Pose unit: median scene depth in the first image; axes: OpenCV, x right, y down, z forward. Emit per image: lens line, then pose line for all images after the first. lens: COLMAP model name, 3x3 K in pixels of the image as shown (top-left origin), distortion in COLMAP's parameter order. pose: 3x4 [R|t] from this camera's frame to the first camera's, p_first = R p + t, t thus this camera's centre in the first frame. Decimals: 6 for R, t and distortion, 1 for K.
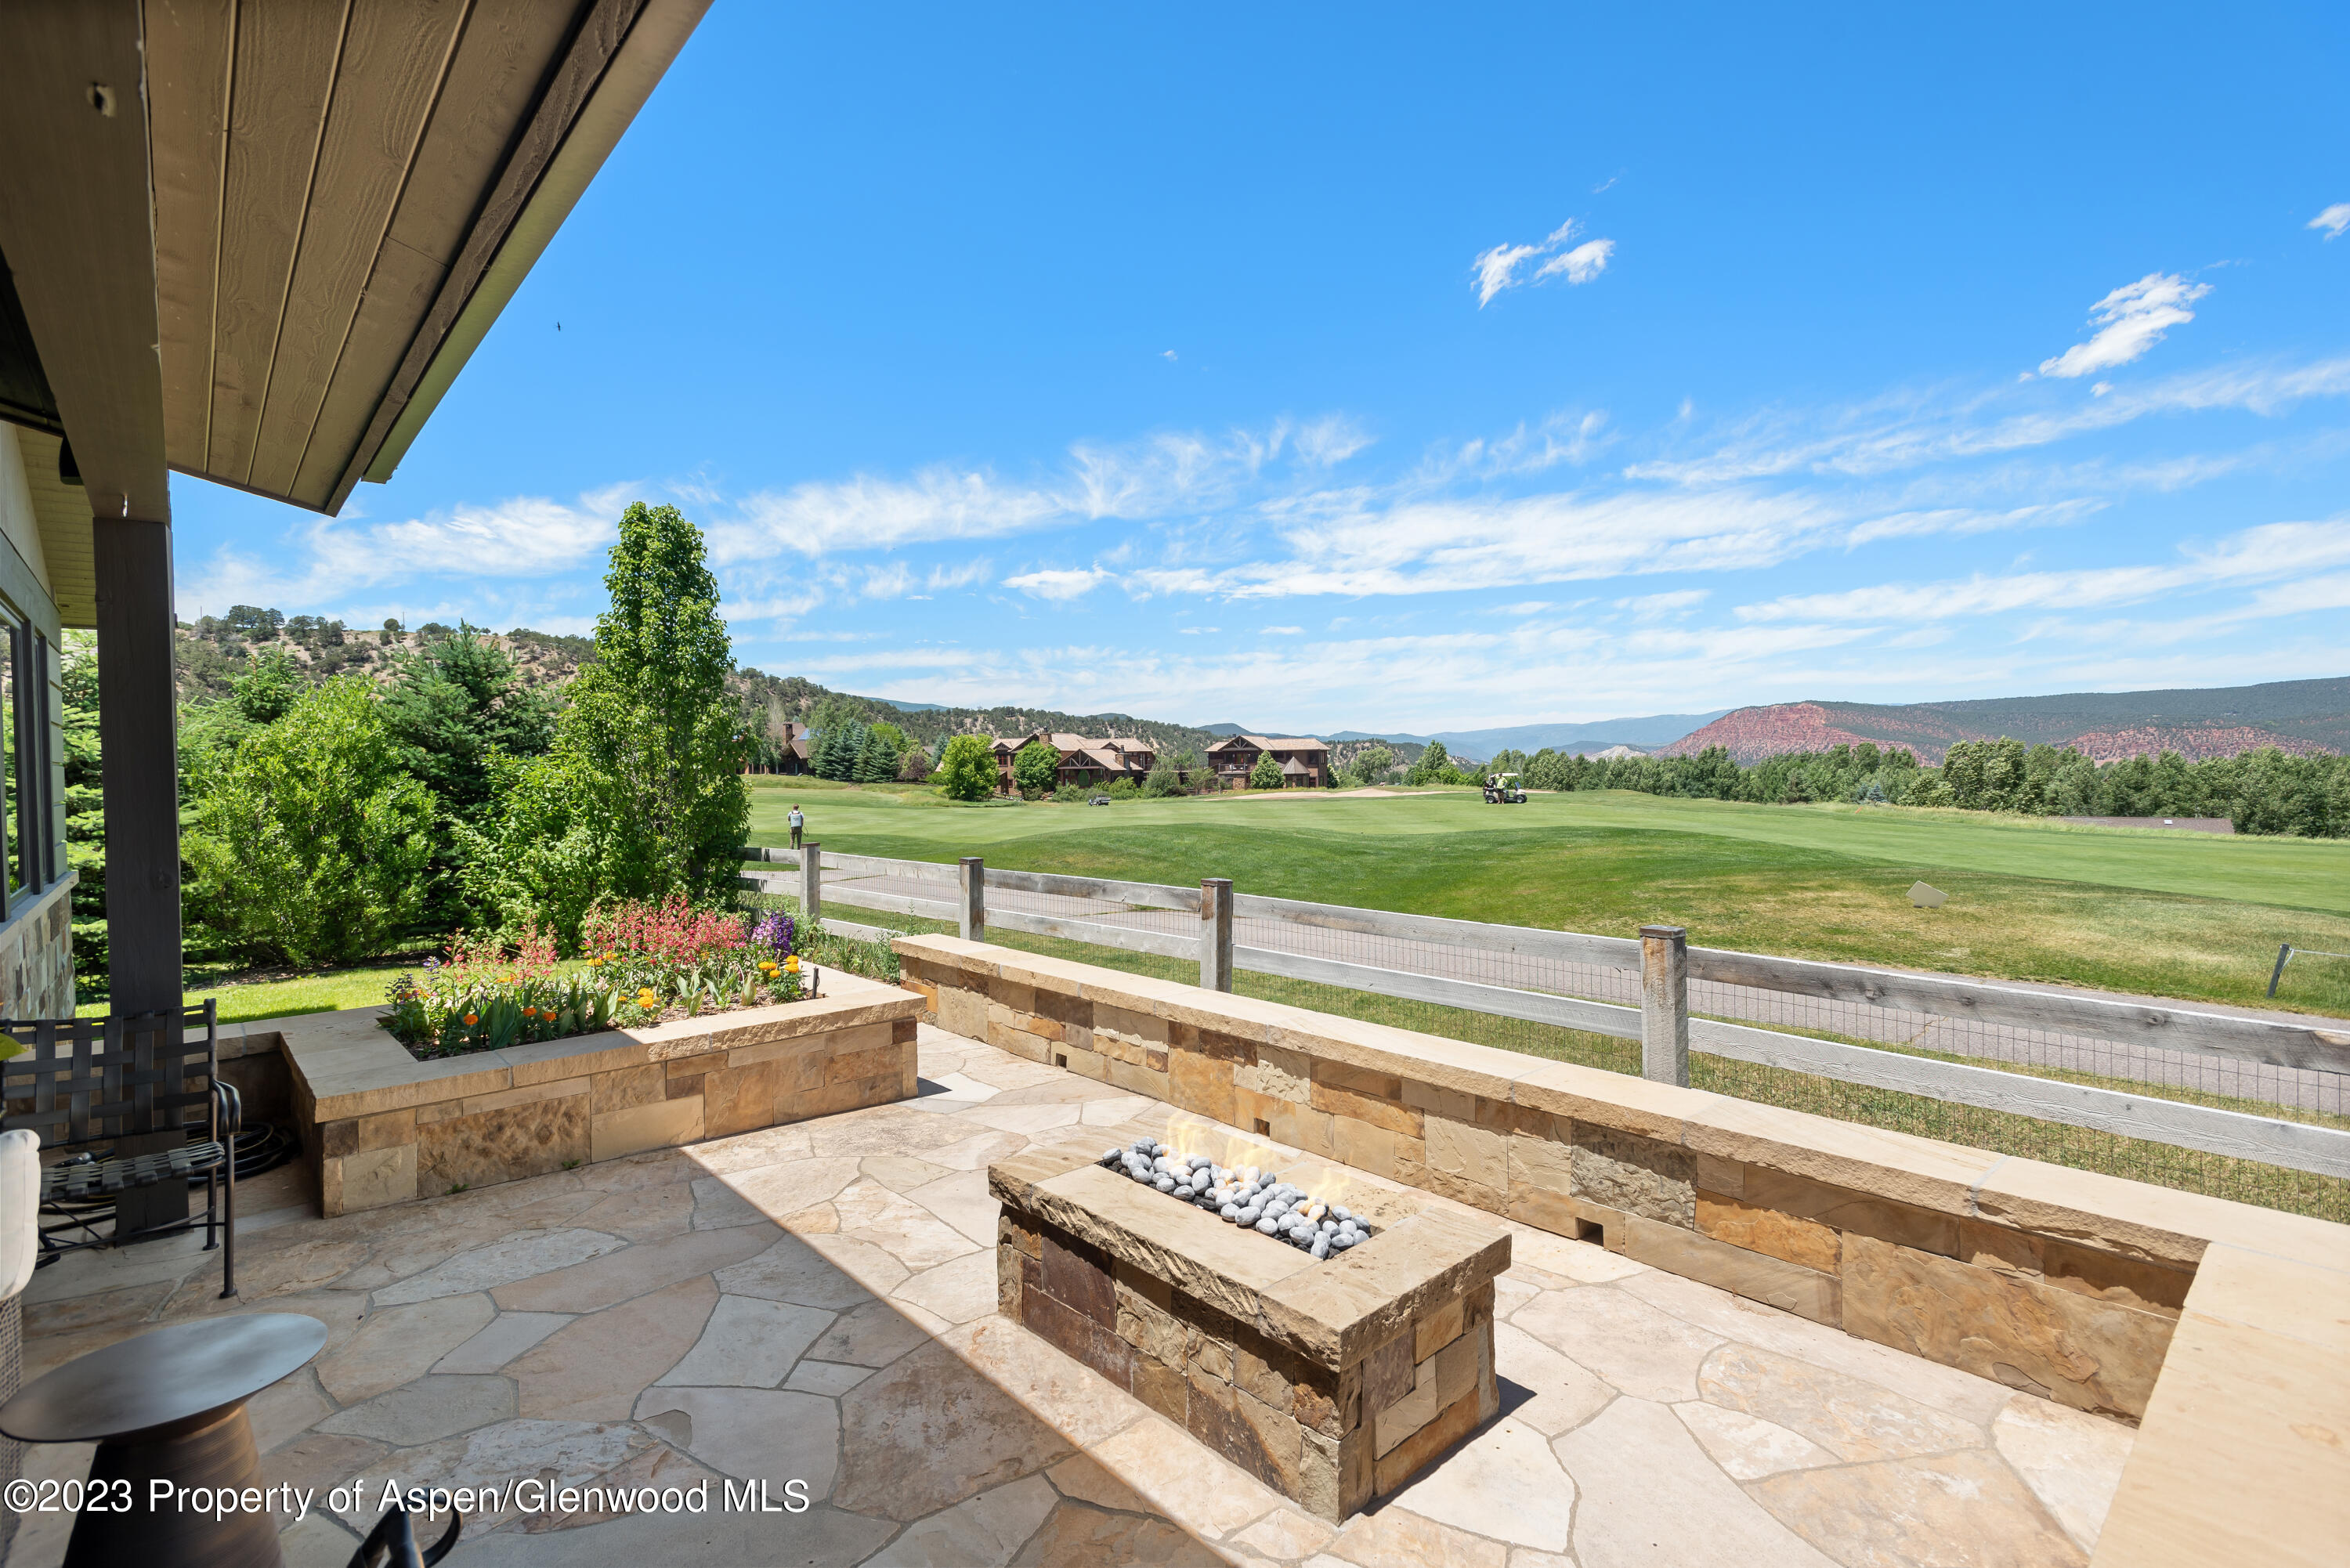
lens RADIAL K [[1143.7, 0, 1170.7], [0, 1143.7, 794.1], [0, 0, 1]] dist [0.011097, -0.000500]
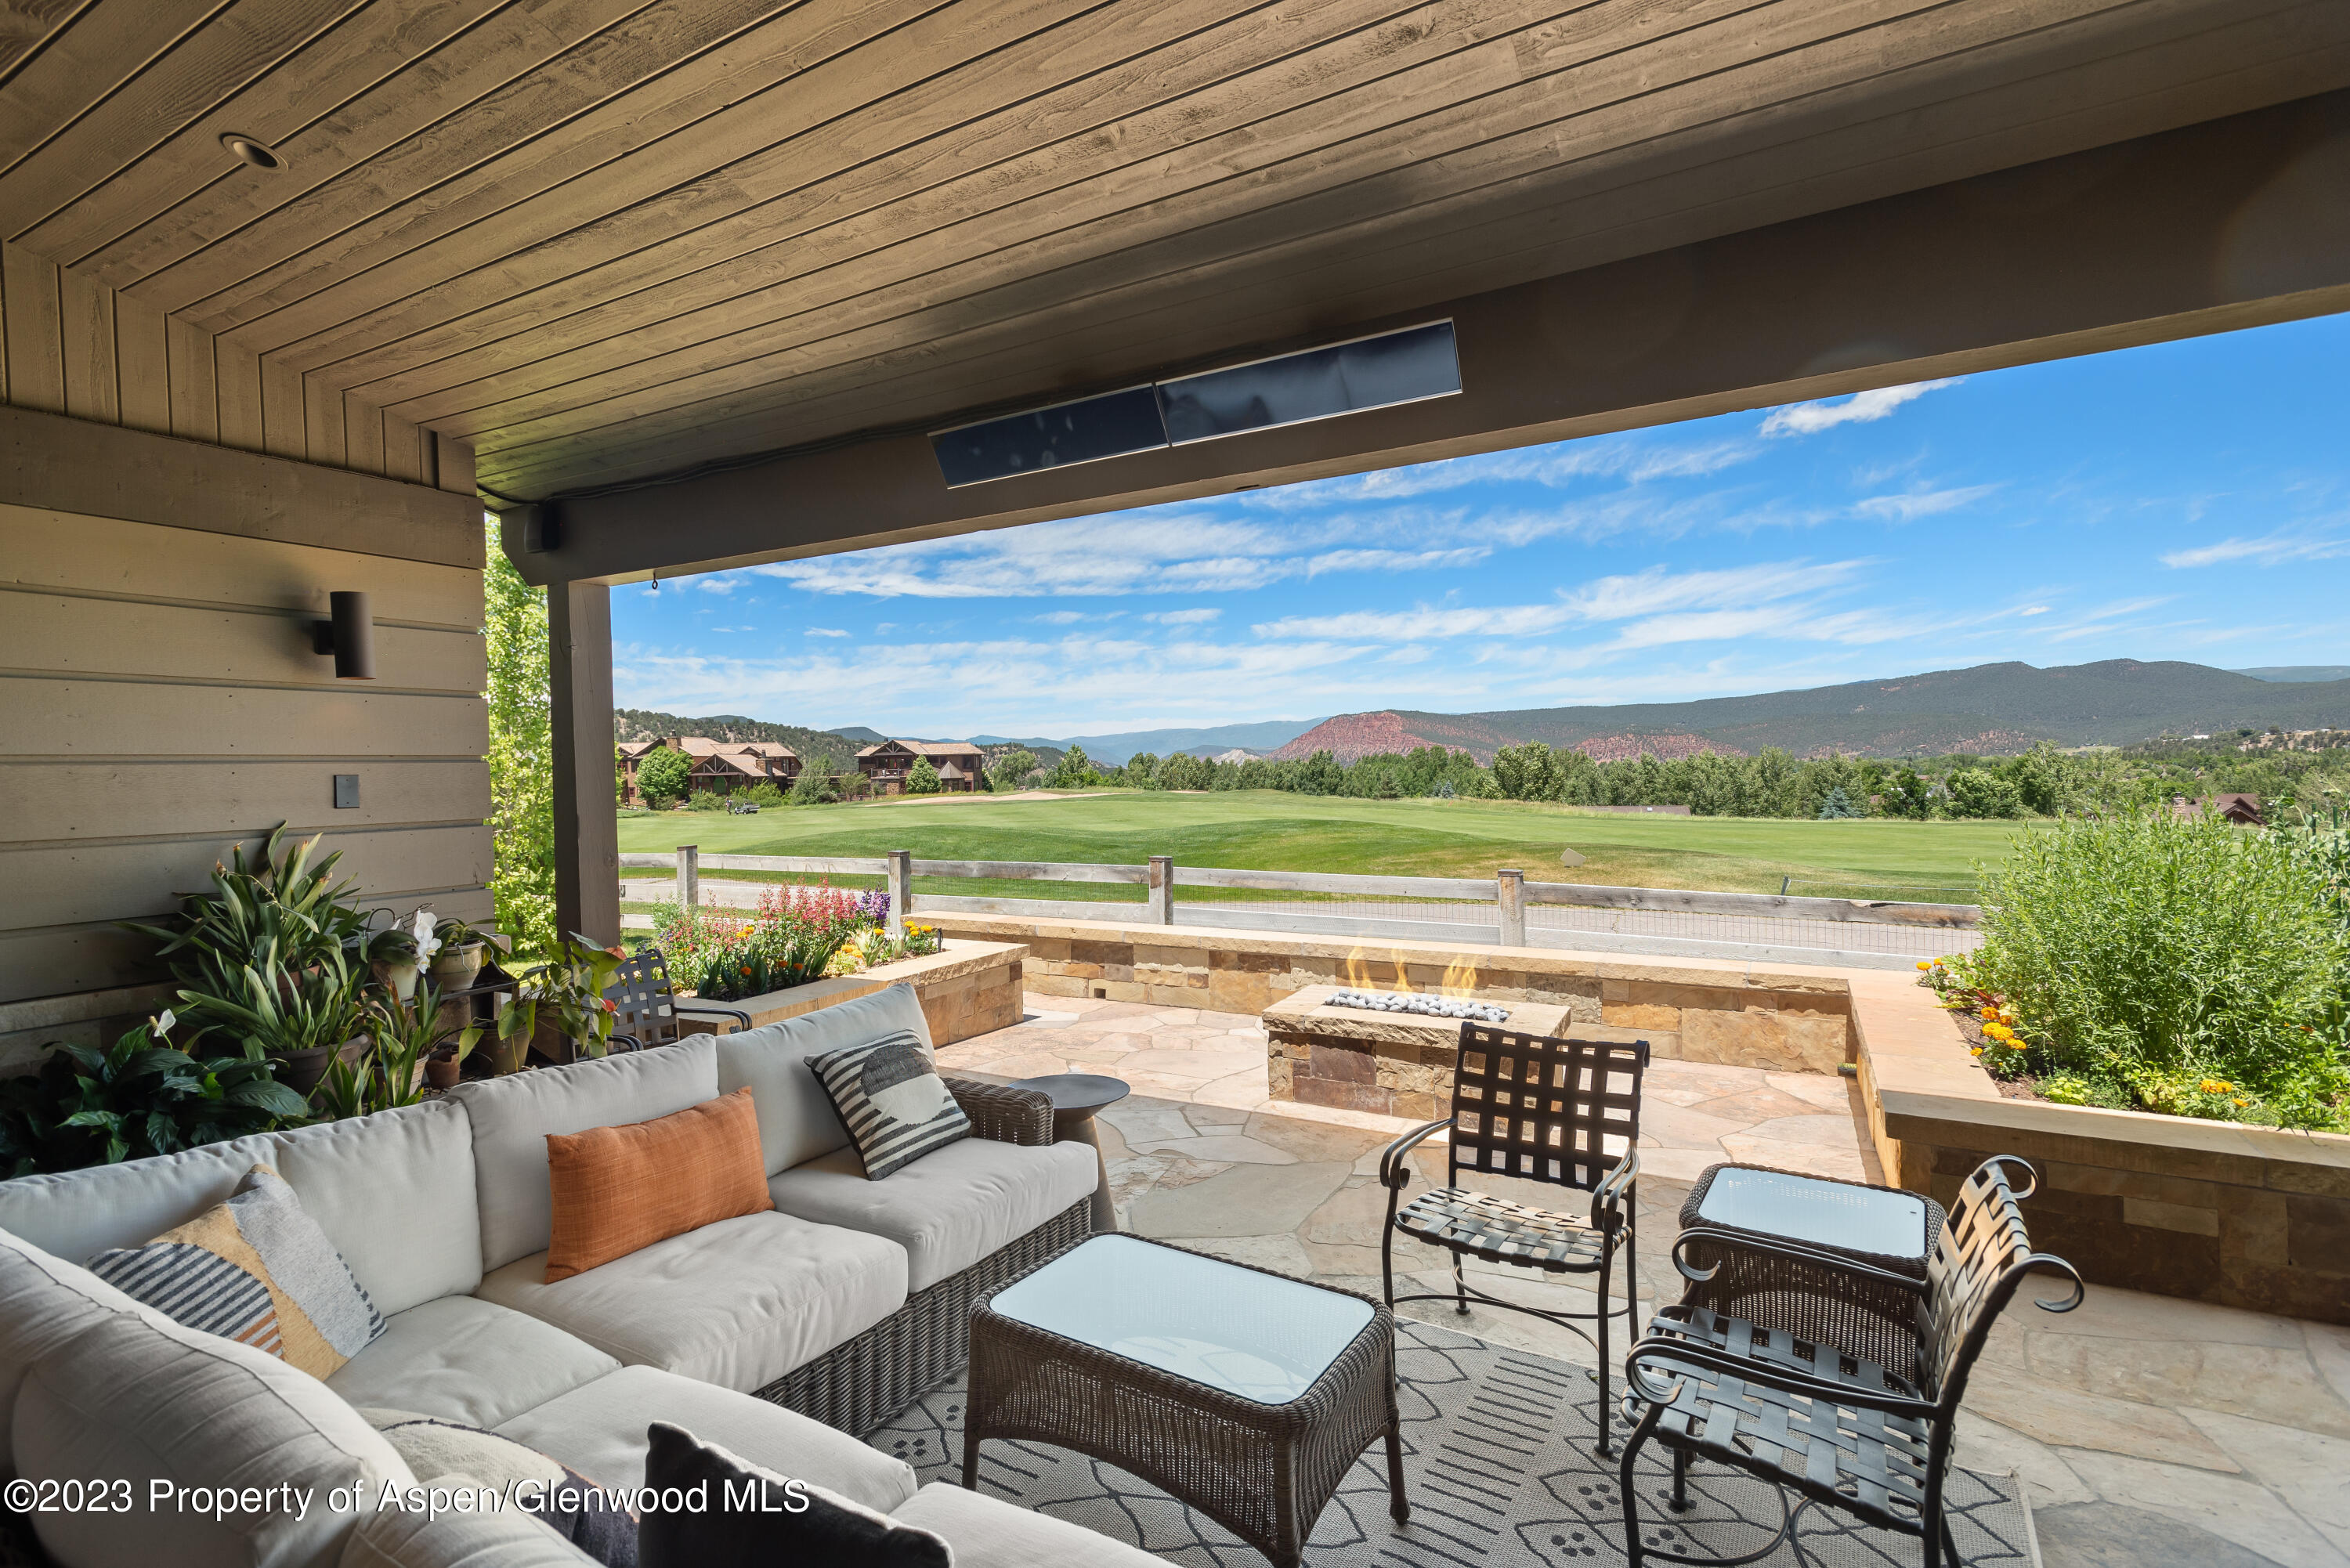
lens RADIAL K [[1143.7, 0, 1188.4], [0, 1143.7, 780.9], [0, 0, 1]] dist [0.011097, -0.000500]
pose [[0.943954, -0.011256, 0.329886, -0.063042], [0.016234, 0.999792, -0.012339, 0.000851], [-0.329678, 0.017003, 0.943940, -0.041577]]
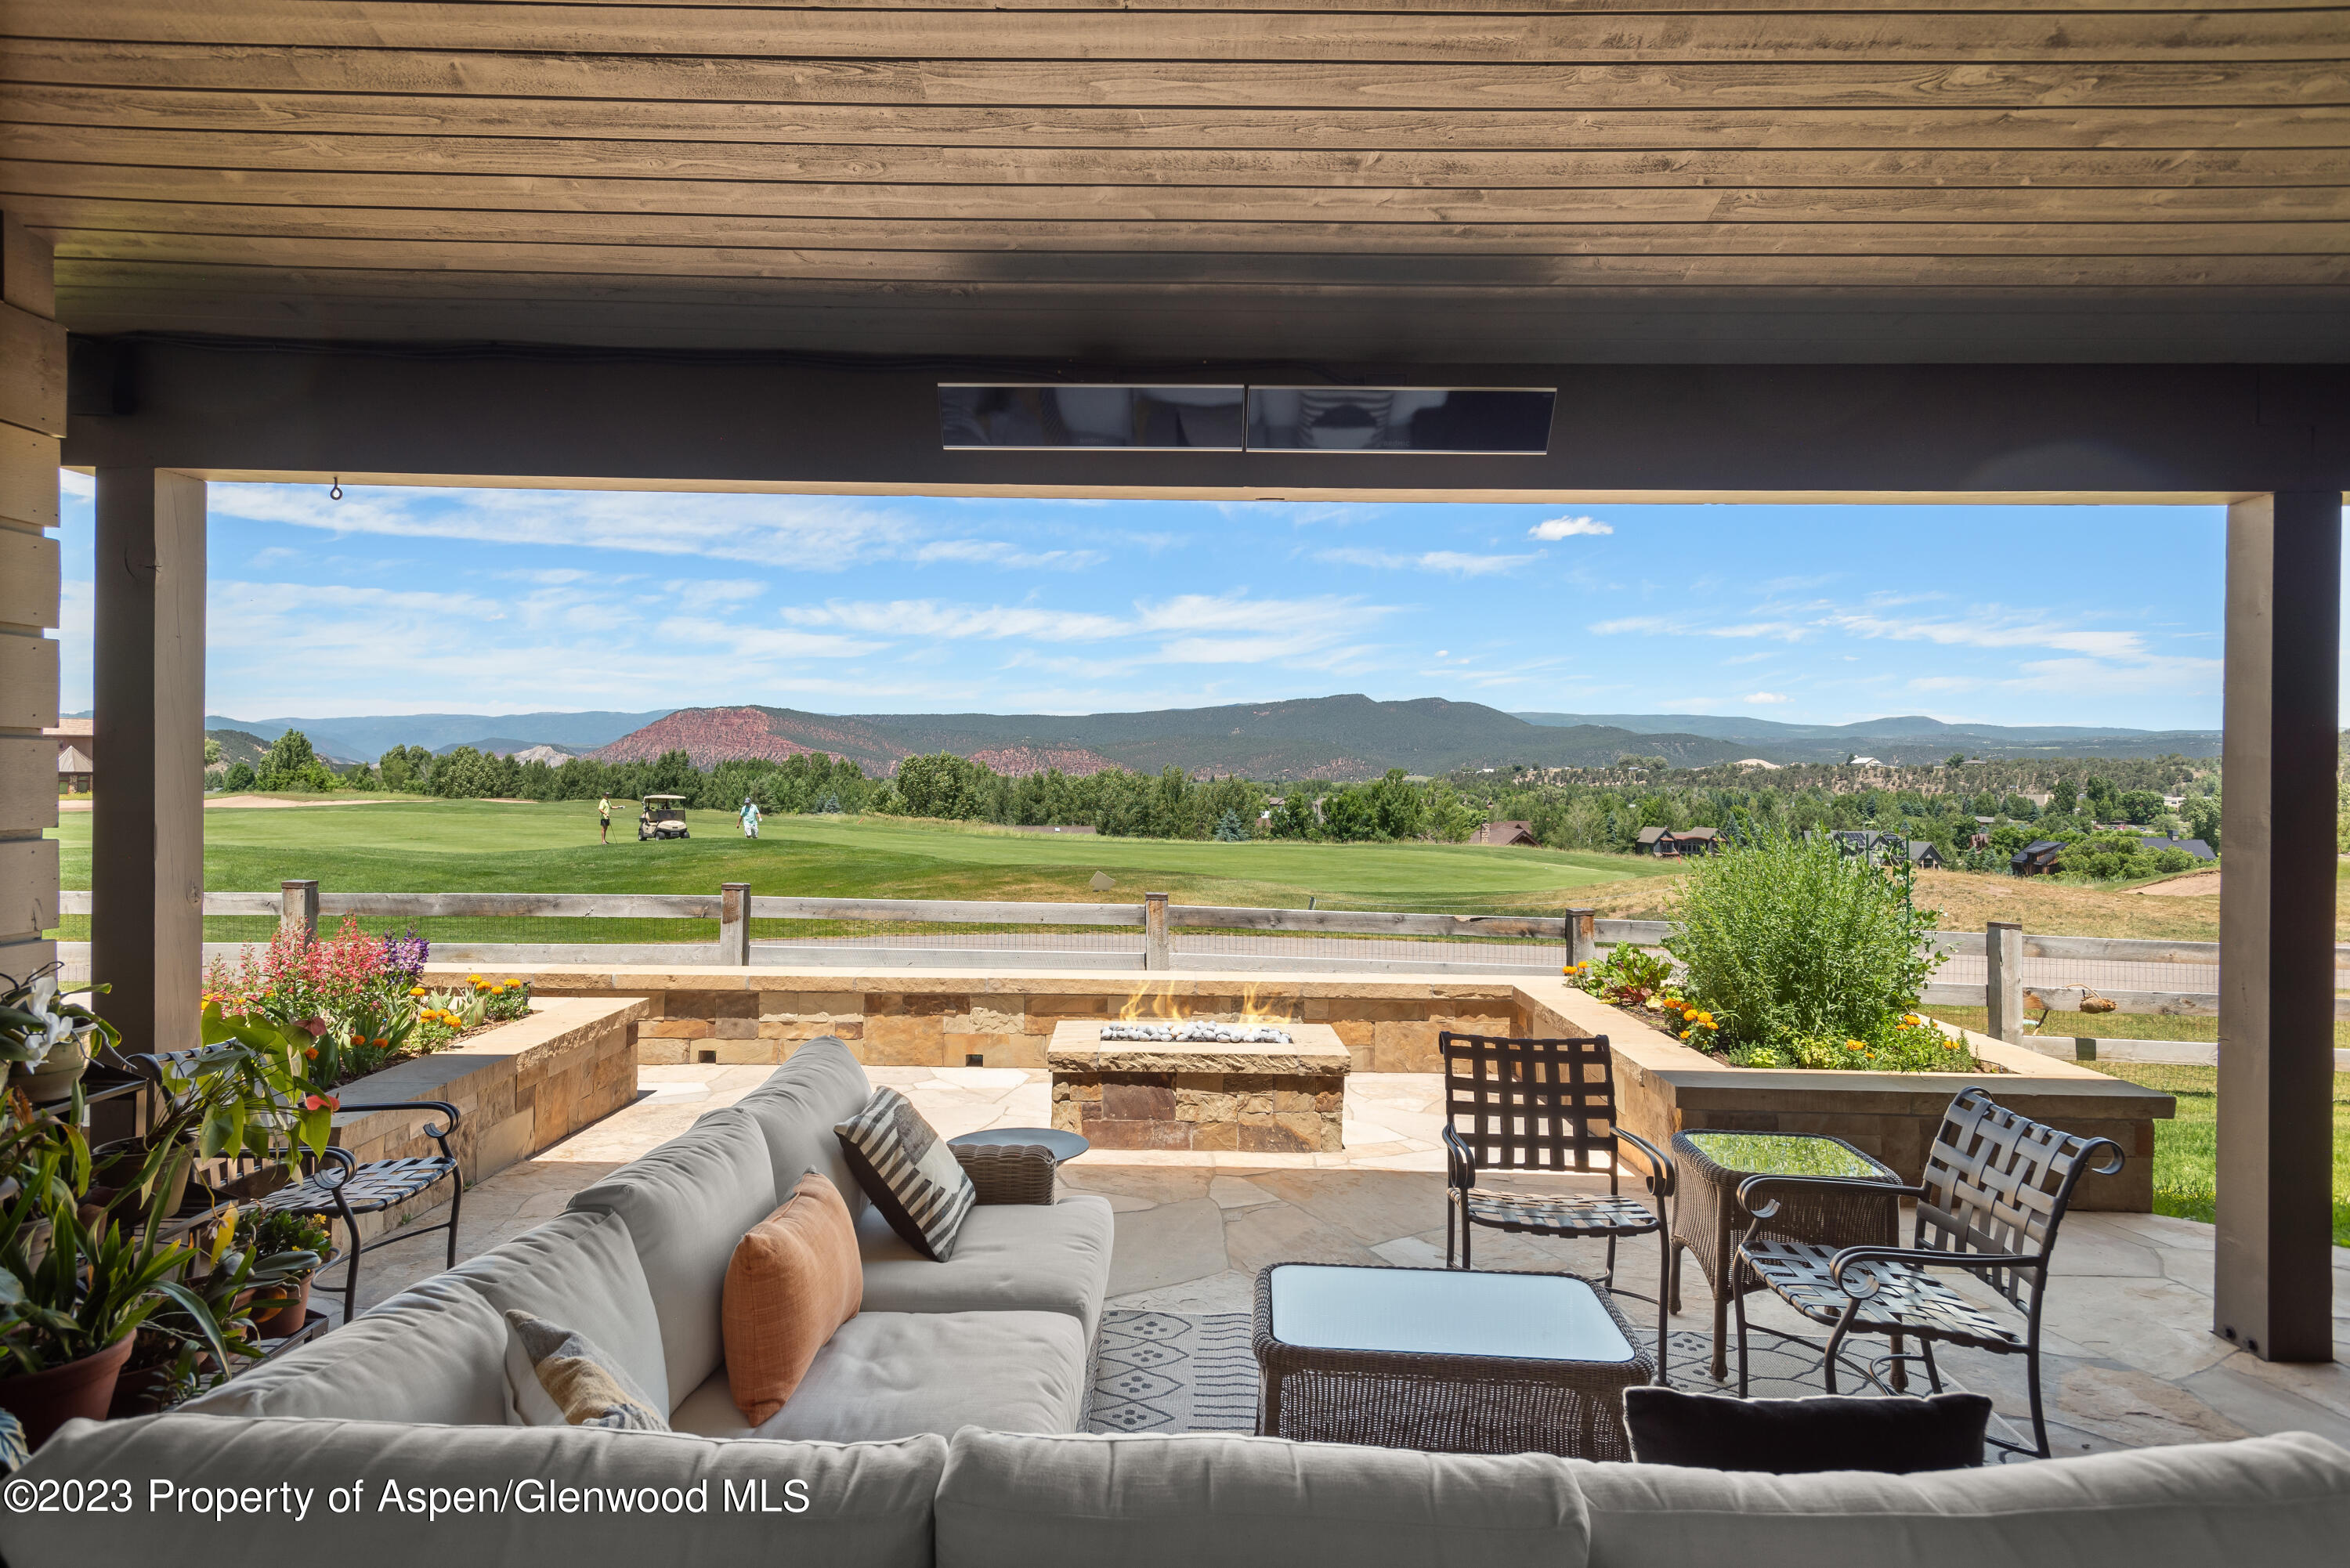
lens RADIAL K [[1350.6, 0, 1200.1], [0, 1350.6, 777.6], [0, 0, 1]] dist [0.027009, -0.006437]
pose [[0.646239, 0.017844, 0.762926, -0.108788], [-0.002840, 0.999776, -0.020979, 0.000386], [-0.763129, 0.011391, 0.646145, -0.022507]]
